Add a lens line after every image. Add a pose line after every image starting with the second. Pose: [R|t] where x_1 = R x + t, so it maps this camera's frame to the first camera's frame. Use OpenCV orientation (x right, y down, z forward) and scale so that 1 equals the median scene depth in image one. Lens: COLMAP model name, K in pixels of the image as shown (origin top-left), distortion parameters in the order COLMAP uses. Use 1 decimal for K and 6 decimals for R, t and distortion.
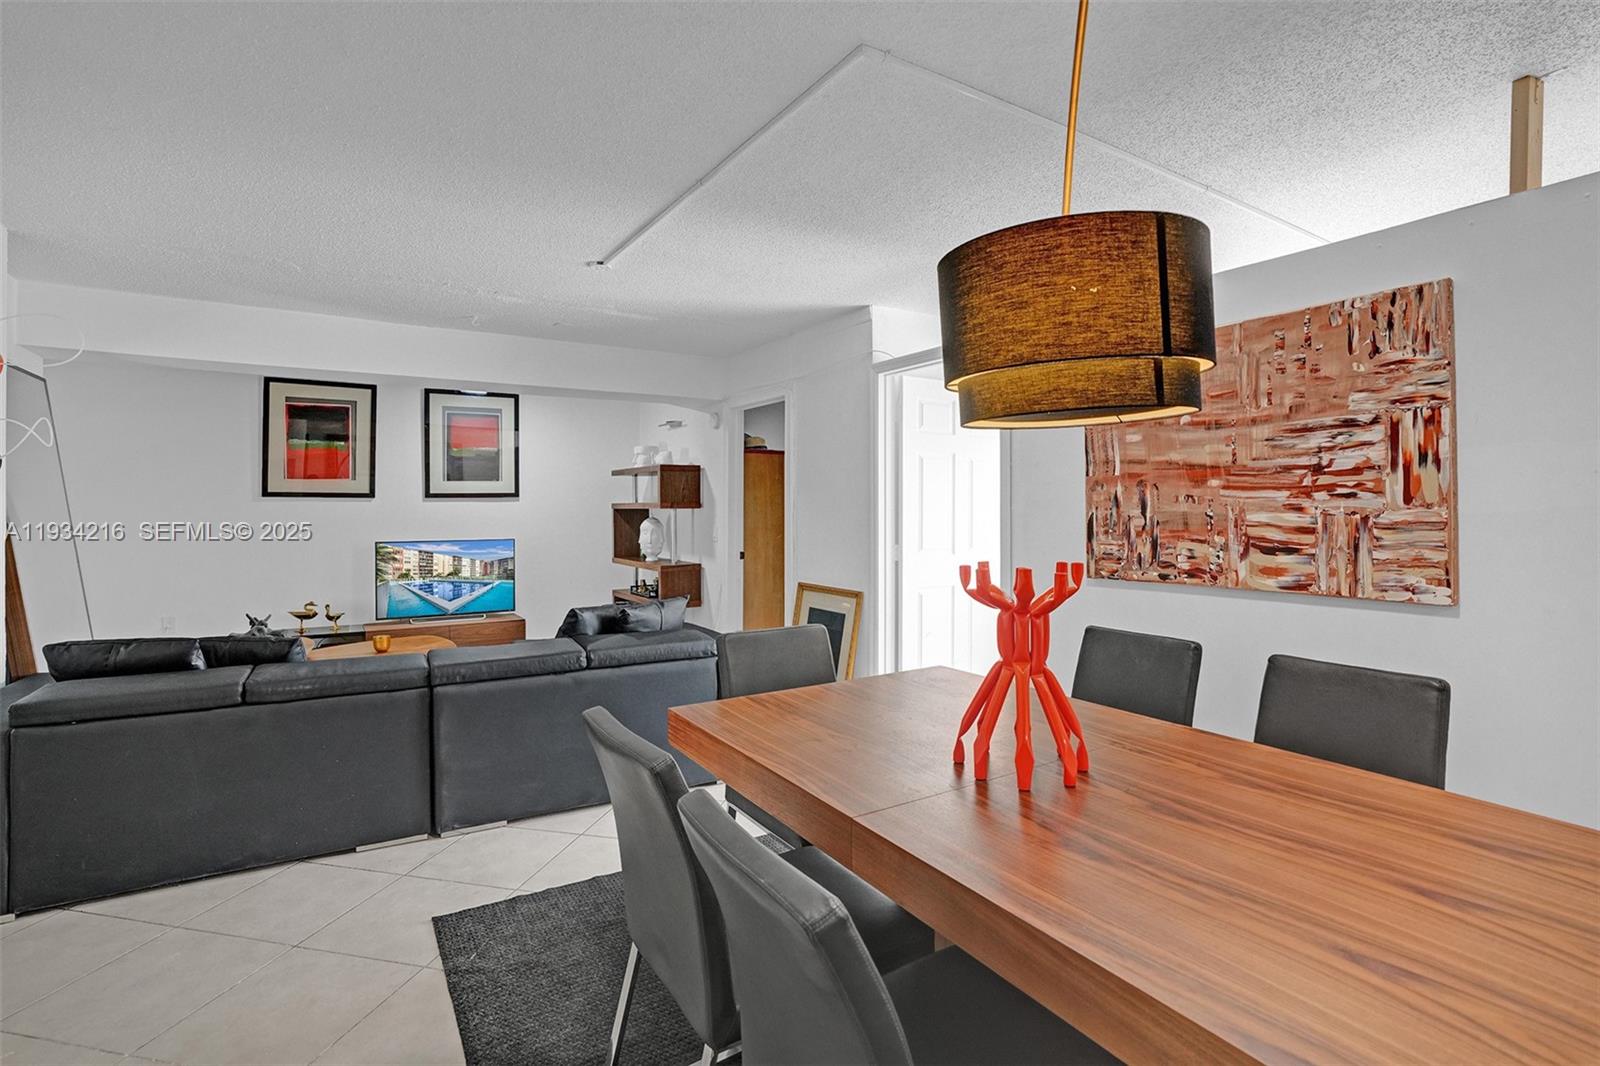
lens RADIAL K [[759.5, 0, 801.2], [0, 759.5, 530.5], [0, 0, 1]] dist [-0.056072, 0.019489]
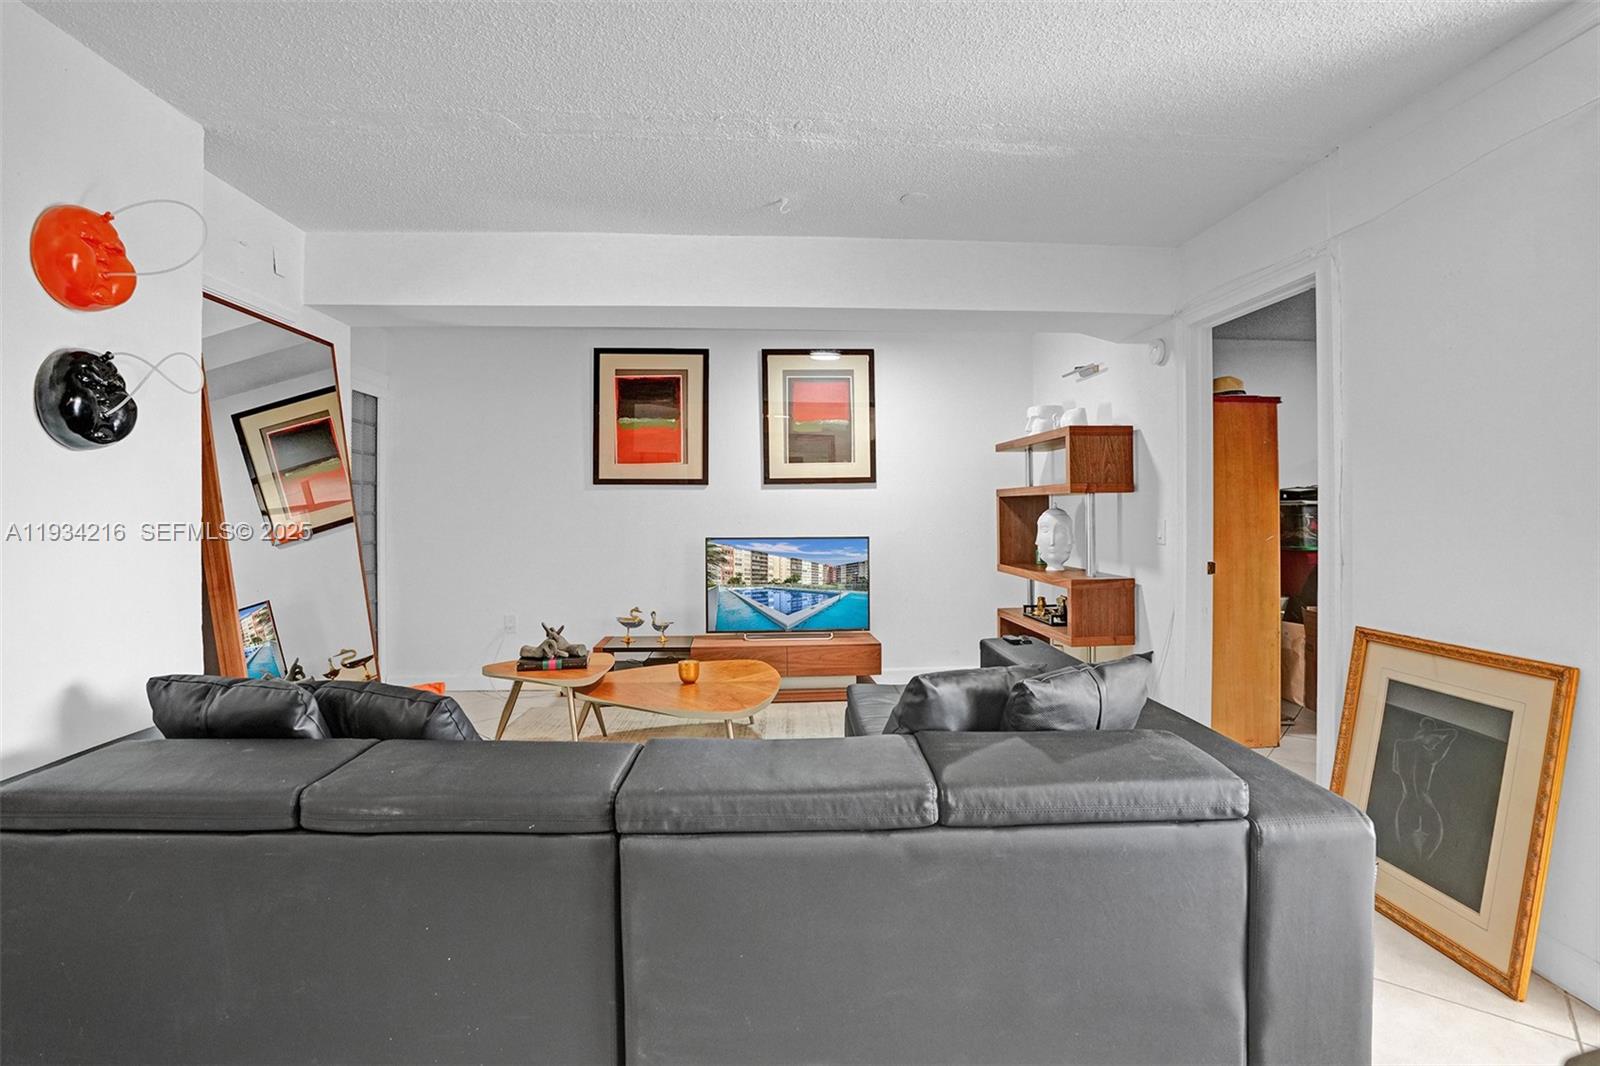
lens RADIAL K [[759.5, 0, 801.6], [0, 759.5, 516.9], [0, 0, 1]] dist [-0.056072, 0.019489]
pose [[0.880933, 0.000356, -0.473241, -0.080851], [-0.010264, 0.999779, -0.018354, 0.006073], [0.473130, 0.021026, 0.880742, 0.315323]]
